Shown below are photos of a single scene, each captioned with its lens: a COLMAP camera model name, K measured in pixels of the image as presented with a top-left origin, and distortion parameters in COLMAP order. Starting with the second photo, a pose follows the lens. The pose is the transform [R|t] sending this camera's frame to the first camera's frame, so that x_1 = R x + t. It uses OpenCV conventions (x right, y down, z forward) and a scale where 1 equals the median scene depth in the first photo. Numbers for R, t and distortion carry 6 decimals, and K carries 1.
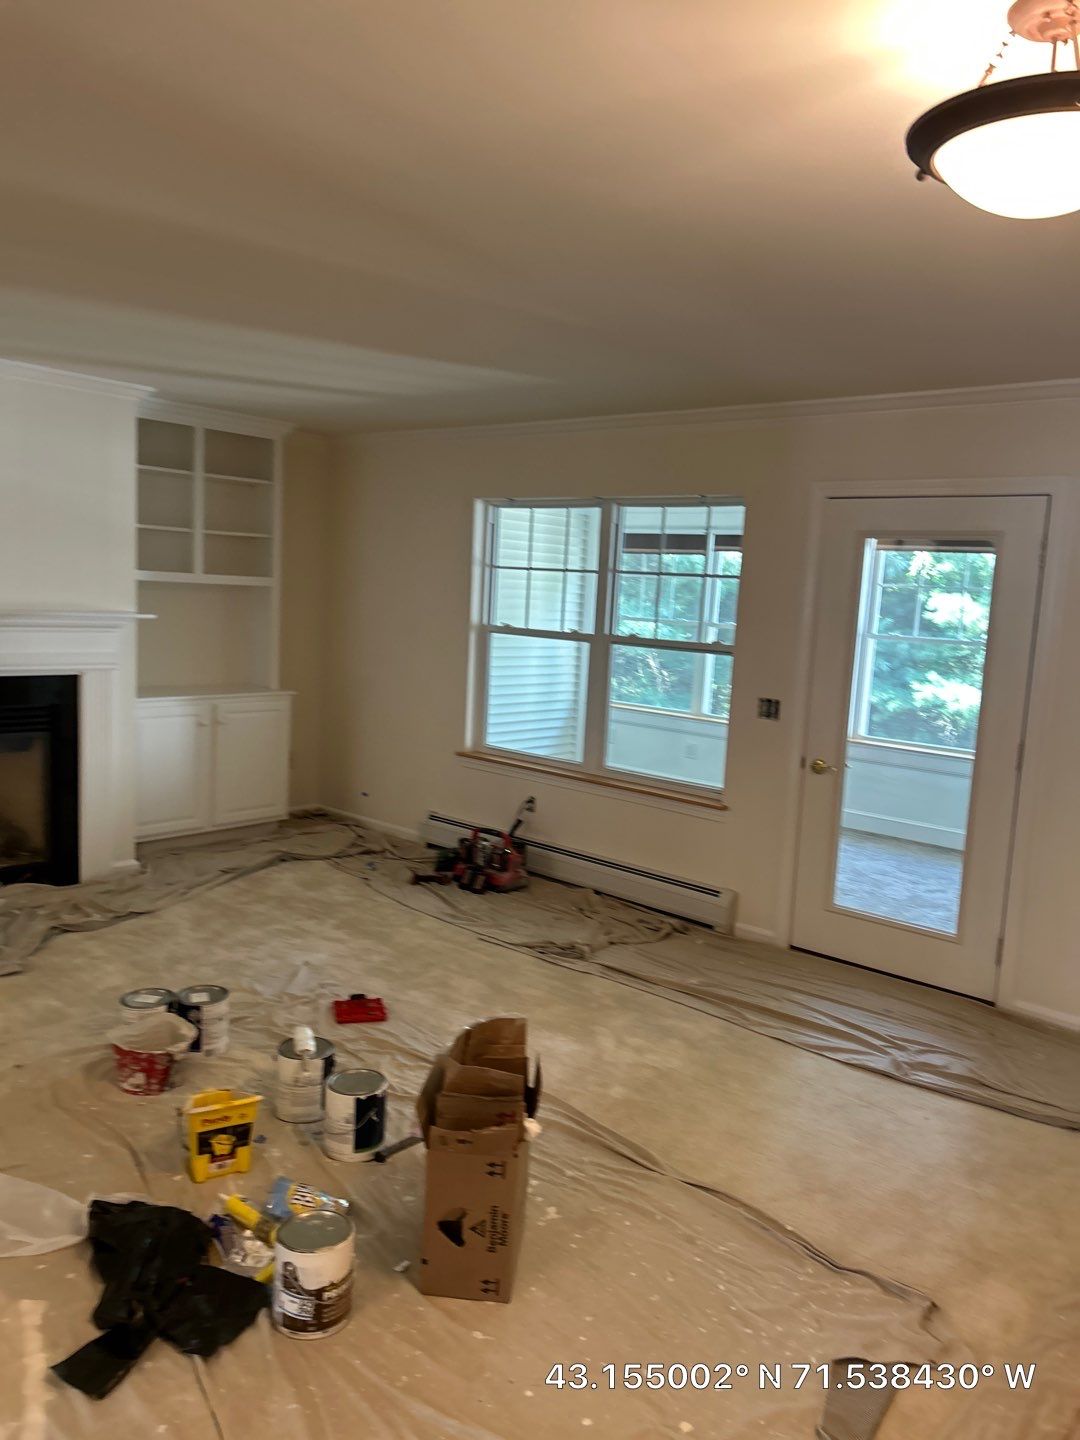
lens RADIAL K [[1074.2, 0, 535.0], [0, 1074.2, 720.9], [0, 0, 1]] dist [0.053897, -0.078877]
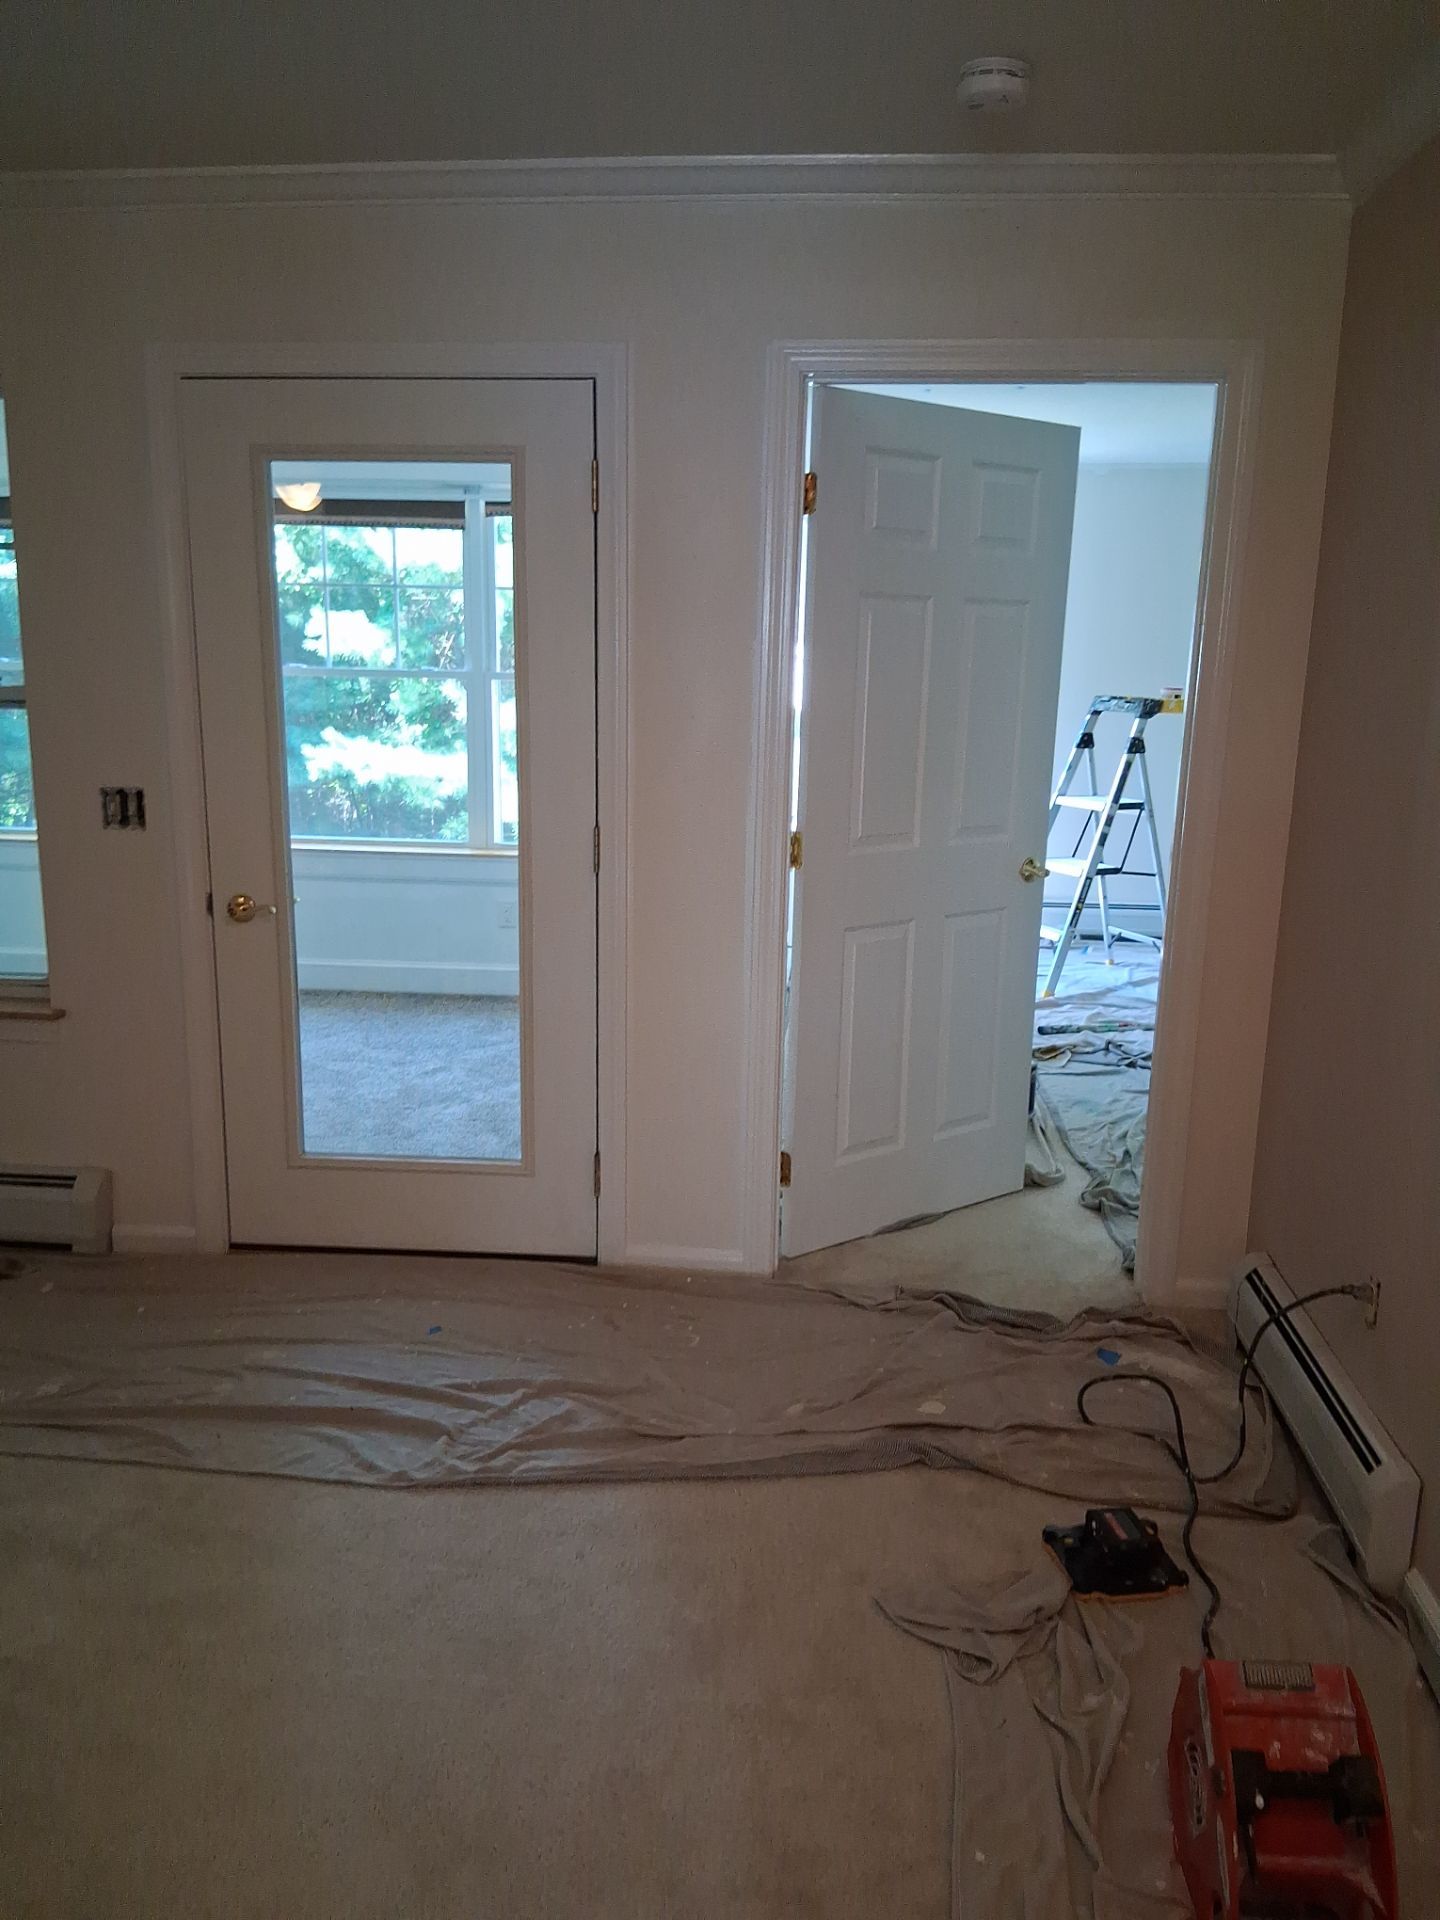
lens RADIAL K [[1460.1, 0, 723.3], [0, 1460.1, 950.5], [0, 0, 1]] dist [0.042610, -0.000721]
pose [[0.803247, -0.157486, 0.574449, 0.046741], [0.100167, 0.986394, 0.130359, -0.008946], [-0.587163, -0.047169, 0.808093, 0.352301]]
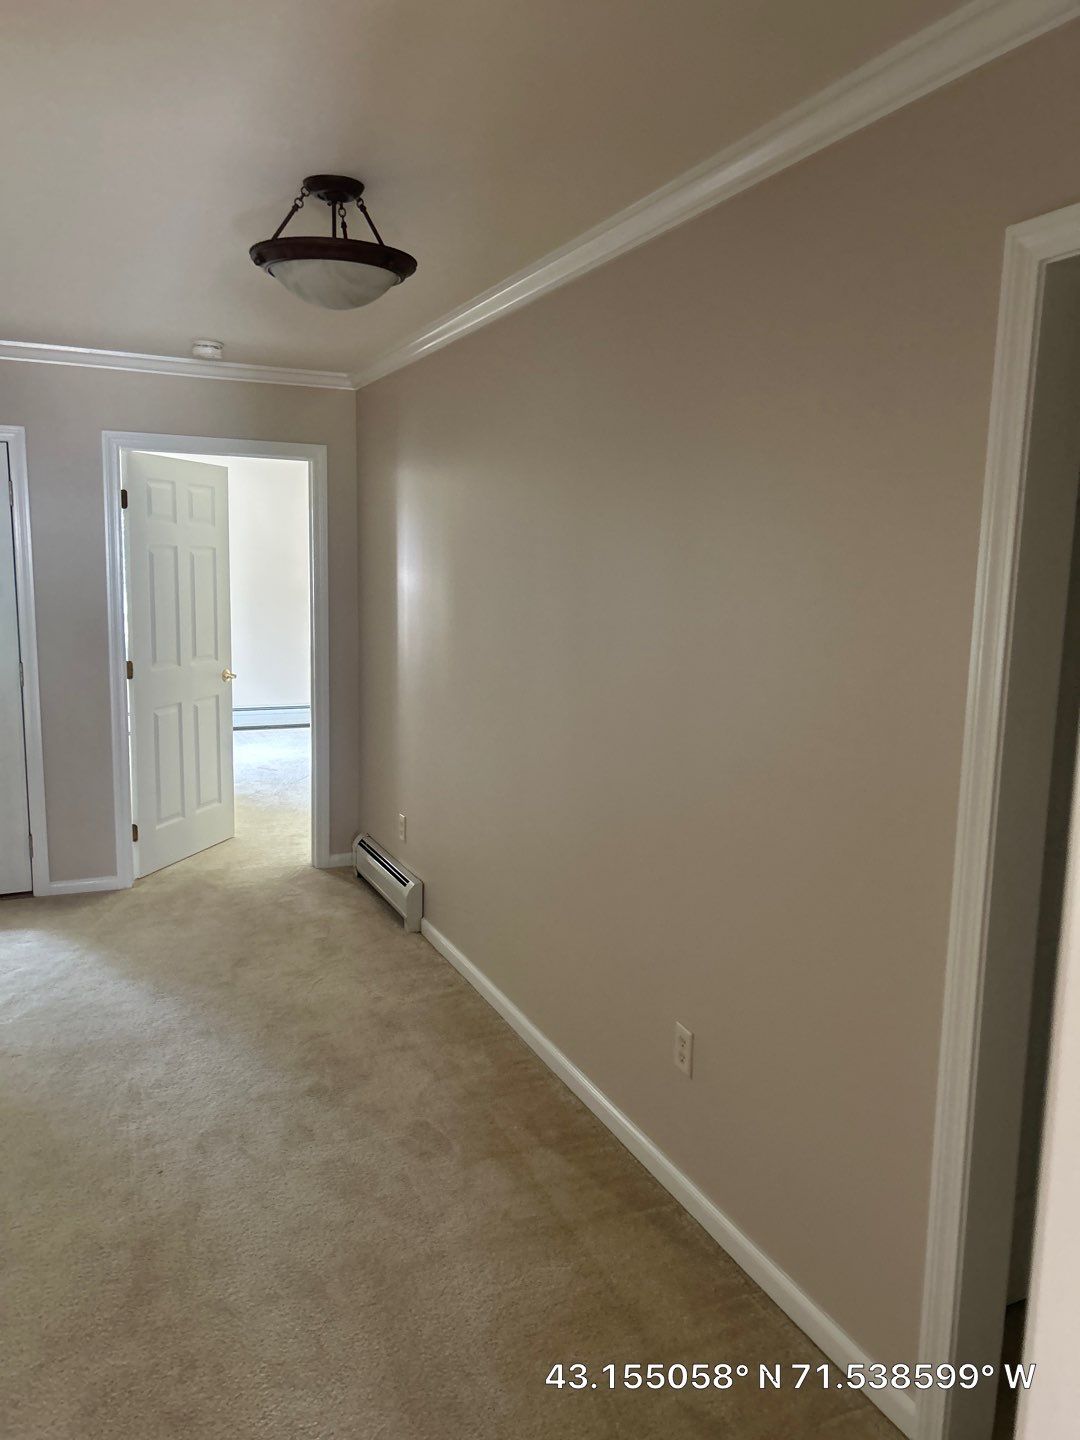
lens RADIAL K [[1095.0, 0, 542.5], [0, 1095.0, 712.8], [0, 0, 1]] dist [0.042610, -0.000721]
pose [[0.401670, -0.179330, 0.898055, -0.426946], [0.120614, 0.982457, 0.142237, -0.029461], [-0.907807, 0.051185, 0.416253, 0.018623]]
